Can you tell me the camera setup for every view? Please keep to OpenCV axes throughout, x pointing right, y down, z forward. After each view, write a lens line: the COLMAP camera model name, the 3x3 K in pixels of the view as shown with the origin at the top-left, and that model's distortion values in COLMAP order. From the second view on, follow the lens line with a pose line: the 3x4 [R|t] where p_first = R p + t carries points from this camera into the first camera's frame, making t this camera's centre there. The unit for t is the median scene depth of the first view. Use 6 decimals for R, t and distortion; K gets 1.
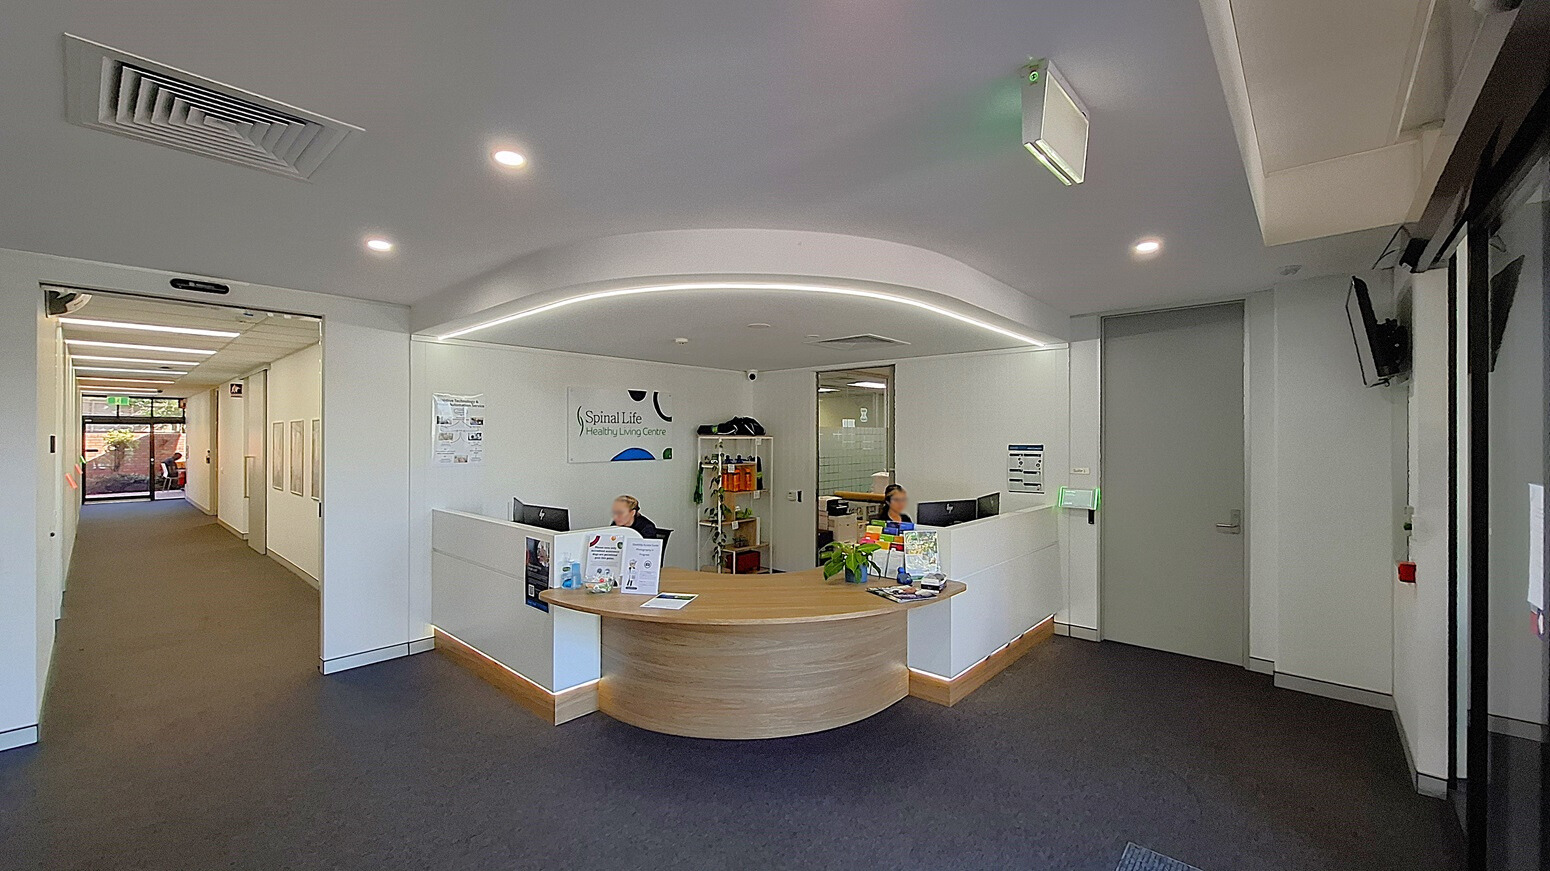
lens RADIAL K [[611.5, 0, 790.0], [0, 611.5, 434.1], [0, 0, 1]] dist [-0.009791, -0.000017]
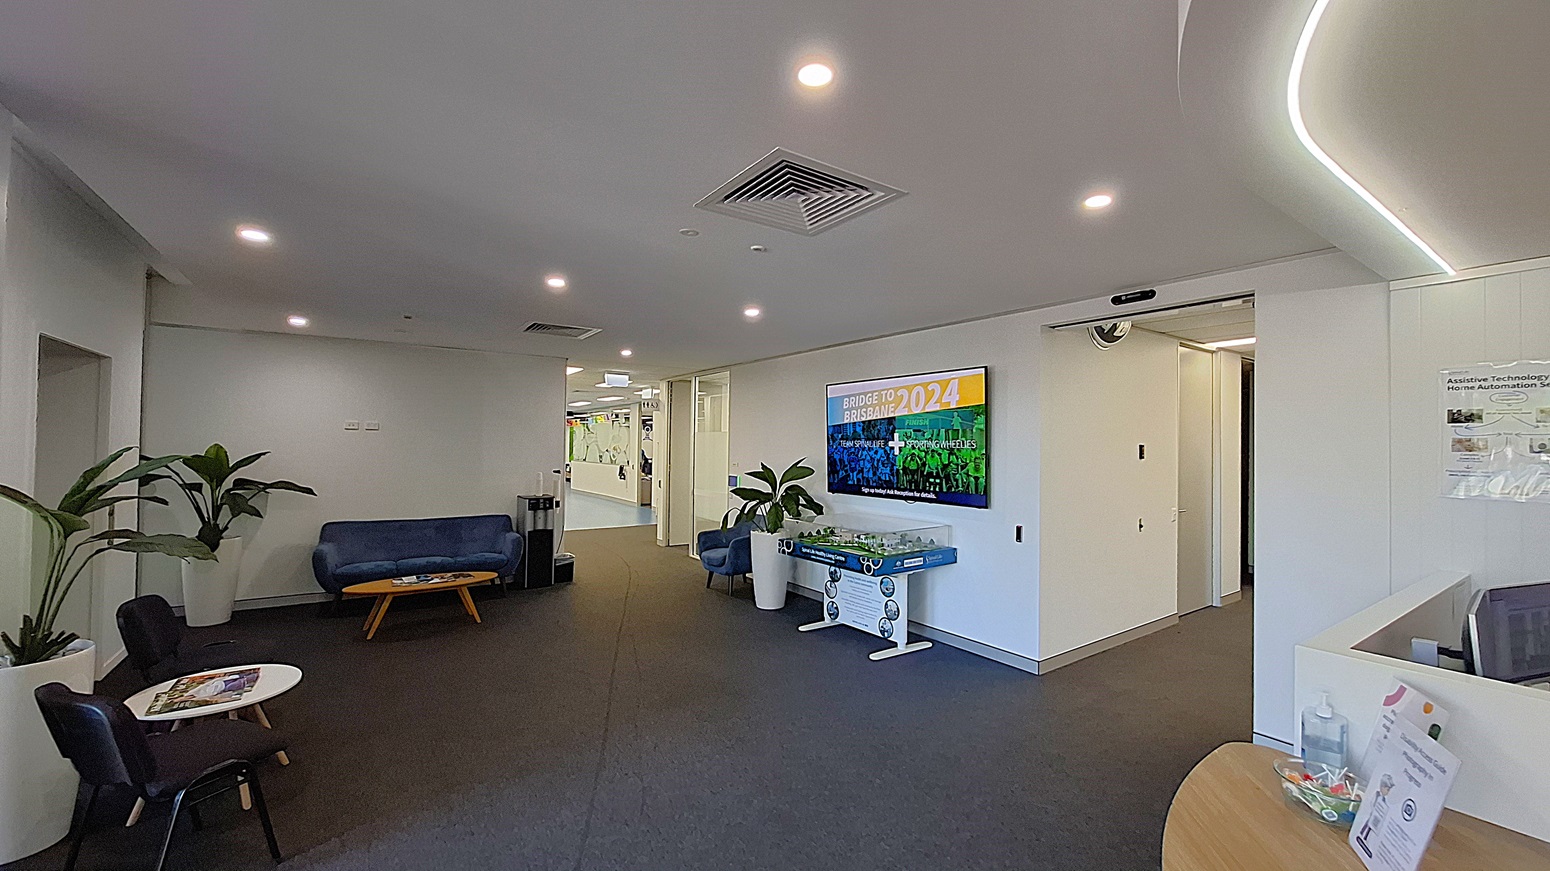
lens RADIAL K [[605.9, 0, 778.8], [0, 605.9, 440.9], [0, 0, 1]] dist [-0.003096, 0.000525]
pose [[-0.237556, -0.009214, -0.971330, 0.118272], [-0.006244, 0.999949, -0.007959, 0.007674], [0.971354, 0.004174, -0.237602, 0.471446]]
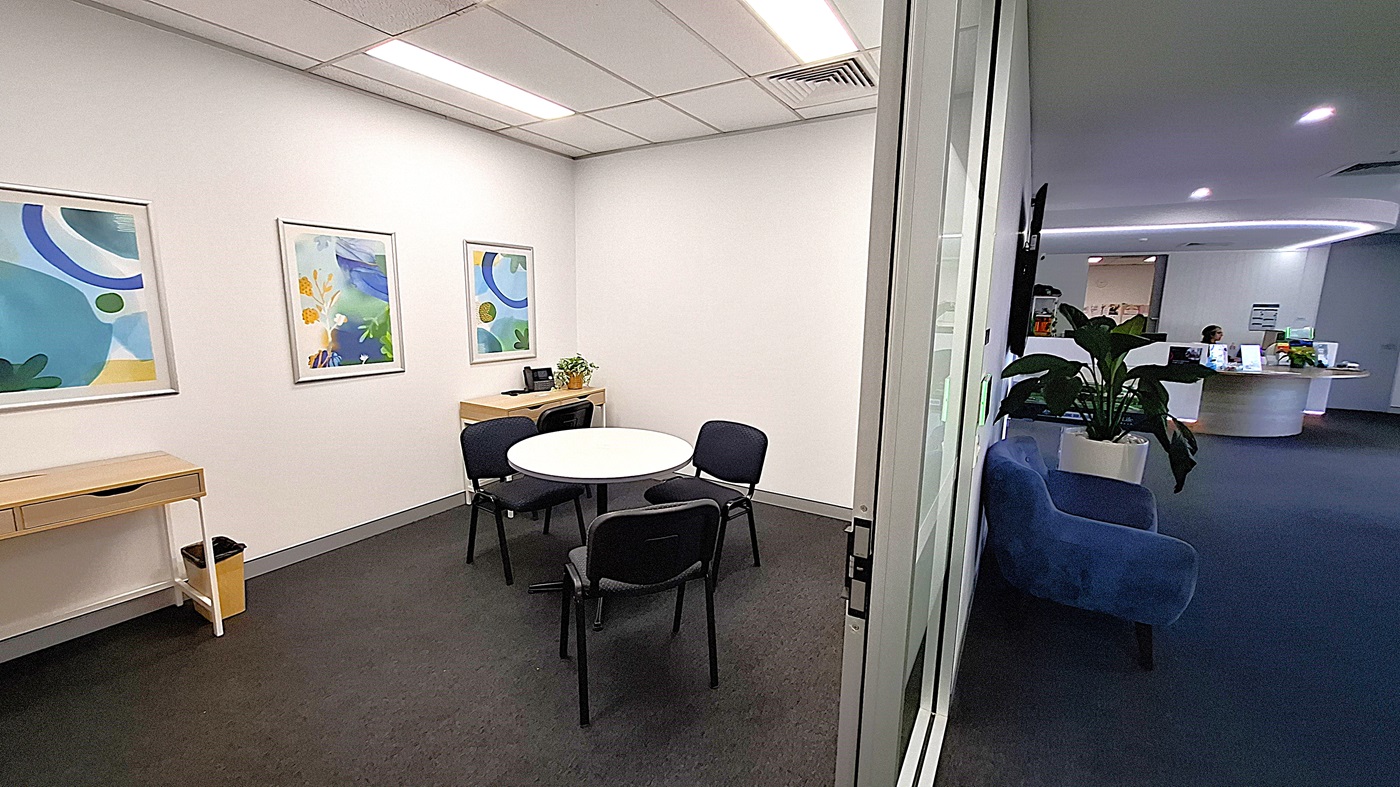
lens RADIAL K [[547.3, 0, 693.3], [0, 547.3, 393.8], [0, 0, 1]] dist [-0.003096, 0.000525]
pose [[0.985849, -0.014031, 0.167046, -1.572474], [-0.014335, 0.985785, 0.167398, 0.033772], [-0.167020, -0.167424, 0.971635, -0.329376]]
